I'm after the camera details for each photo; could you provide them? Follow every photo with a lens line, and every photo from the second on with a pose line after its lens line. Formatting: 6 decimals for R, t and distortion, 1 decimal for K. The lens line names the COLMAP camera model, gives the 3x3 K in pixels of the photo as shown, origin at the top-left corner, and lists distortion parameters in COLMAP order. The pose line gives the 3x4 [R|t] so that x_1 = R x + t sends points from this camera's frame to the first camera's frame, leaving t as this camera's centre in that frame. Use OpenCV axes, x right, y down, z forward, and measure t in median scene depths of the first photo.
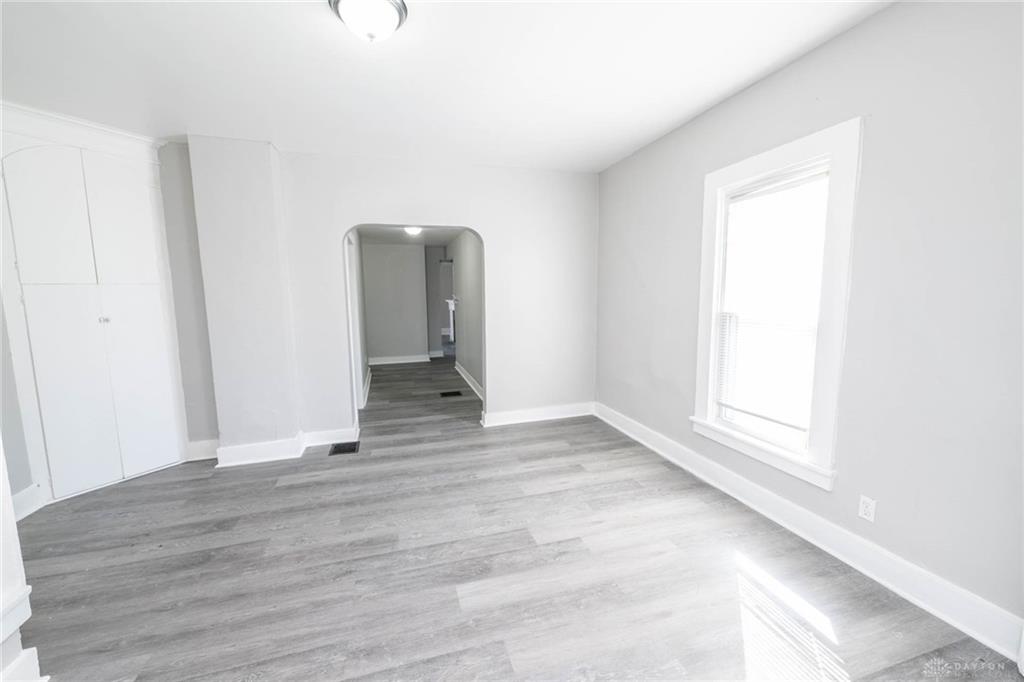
lens RADIAL K [[399.8, 0, 508.8], [0, 399.8, 338.9], [0, 0, 1]] dist [-0.000674, -0.000250]
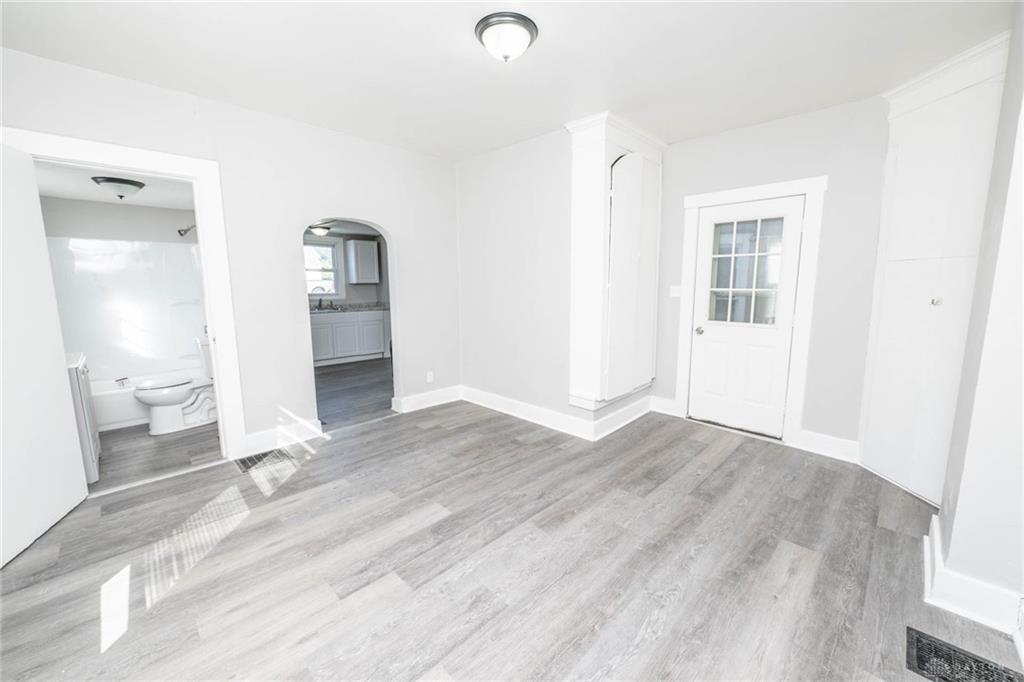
lens RADIAL K [[399.8, 0, 508.8], [0, 399.8, 338.9], [0, 0, 1]] dist [-0.000674, -0.000250]
pose [[-0.878790, 0.086258, -0.469349, 0.185334], [-0.039891, 0.966808, 0.252372, -0.167891], [0.475539, 0.240505, -0.846179, 1.486337]]
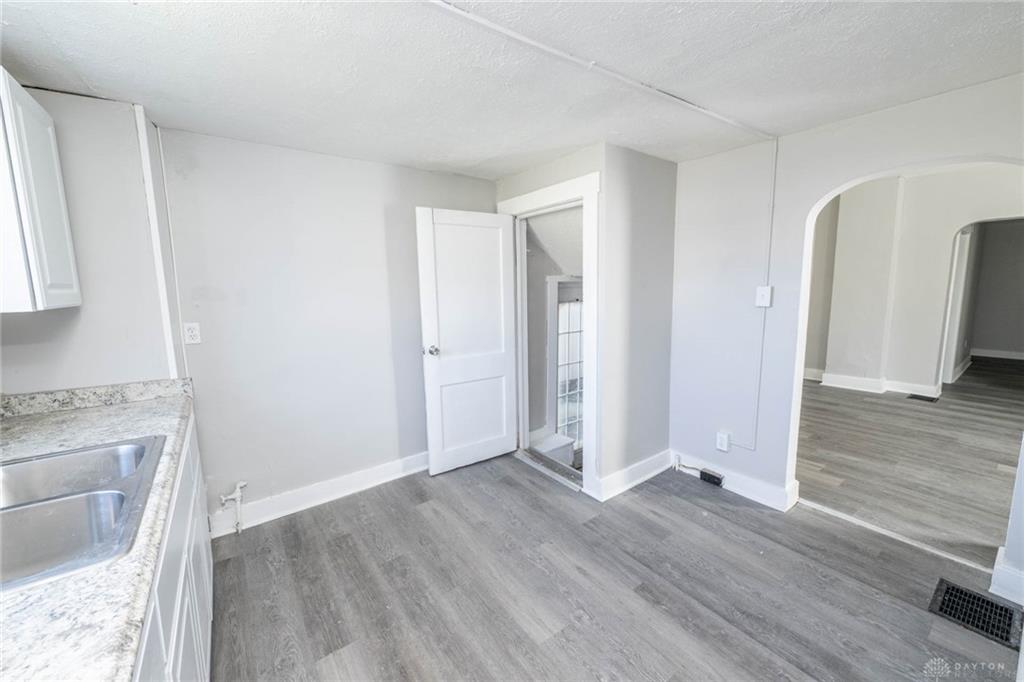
lens RADIAL K [[399.8, 0, 508.8], [0, 399.8, 338.9], [0, 0, 1]] dist [-0.000674, -0.000250]
pose [[0.338392, 0.137353, -0.930927, 0.462364], [-0.103241, 0.988737, 0.108355, 0.111964], [0.935325, 0.059444, 0.348761, -1.054351]]
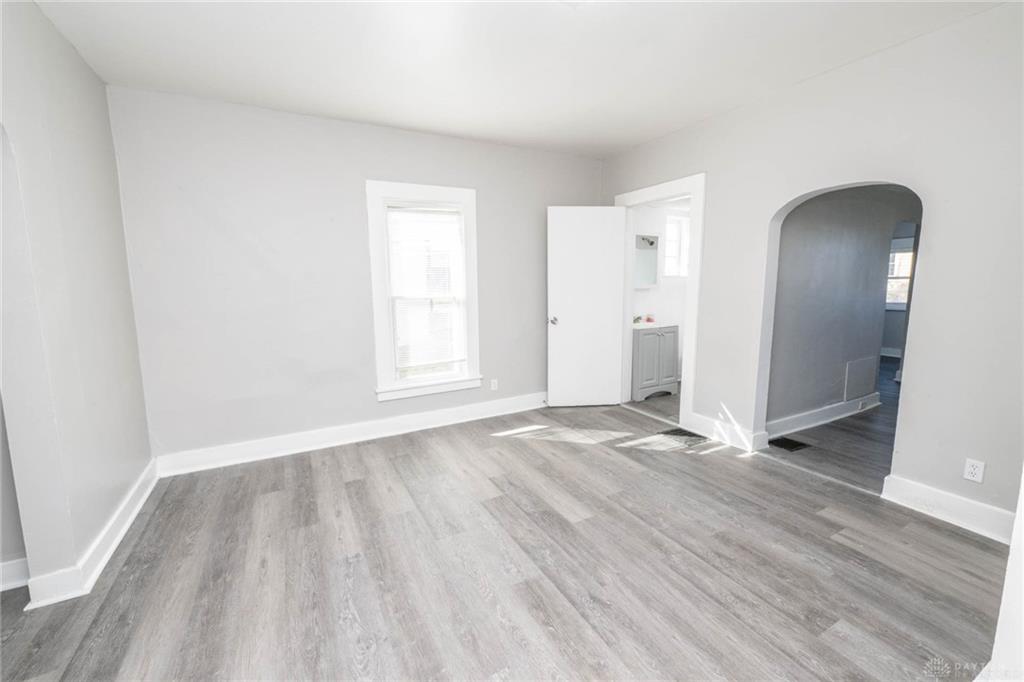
lens RADIAL K [[419.9, 0, 507.7], [0, 419.9, 337.9], [0, 0, 1]] dist [0.000323, -0.000177]
pose [[-0.198514, -0.116201, 0.973185, -0.914231], [0.132154, 0.980705, 0.144057, -0.089212], [-0.971147, 0.157208, -0.179328, 0.978942]]
